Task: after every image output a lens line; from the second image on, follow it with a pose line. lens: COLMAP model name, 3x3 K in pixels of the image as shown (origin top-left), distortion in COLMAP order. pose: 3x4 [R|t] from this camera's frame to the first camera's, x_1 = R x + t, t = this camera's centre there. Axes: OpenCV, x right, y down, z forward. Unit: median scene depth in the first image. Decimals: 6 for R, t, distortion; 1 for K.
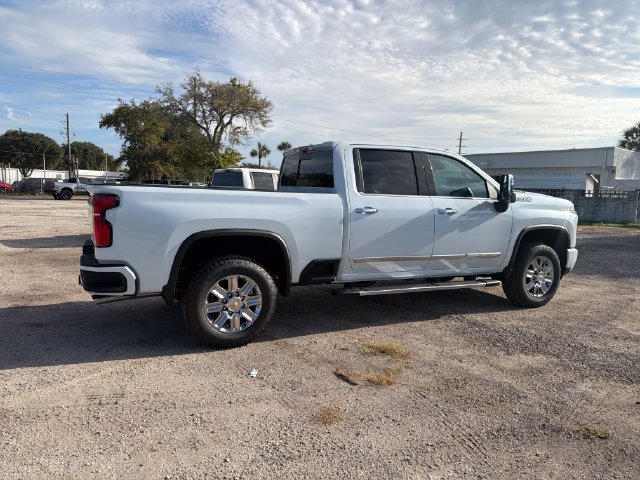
lens RADIAL K [[453.0, 0, 318.2], [0, 453.0, 239.8], [0, 0, 1]] dist [0.032045, -0.038585]
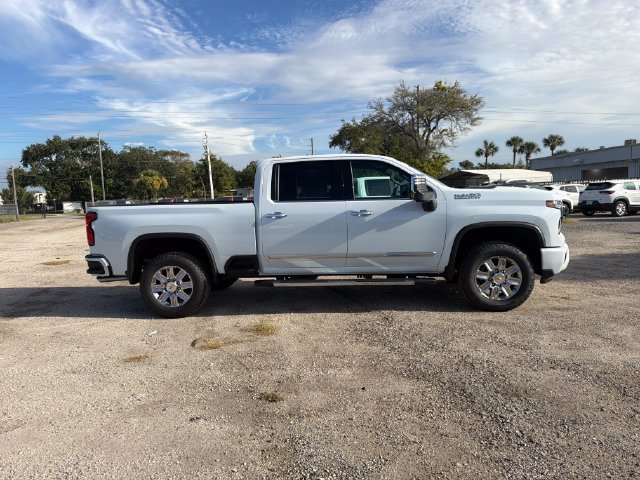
lens RADIAL K [[453.0, 0, 315.8], [0, 453.0, 246.3], [0, 0, 1]] dist [0.032045, -0.038585]
pose [[0.860369, -0.003645, -0.509658, 0.701442], [0.005328, 0.999984, 0.001842, 0.013626], [0.509643, -0.004300, 0.860375, 0.018192]]
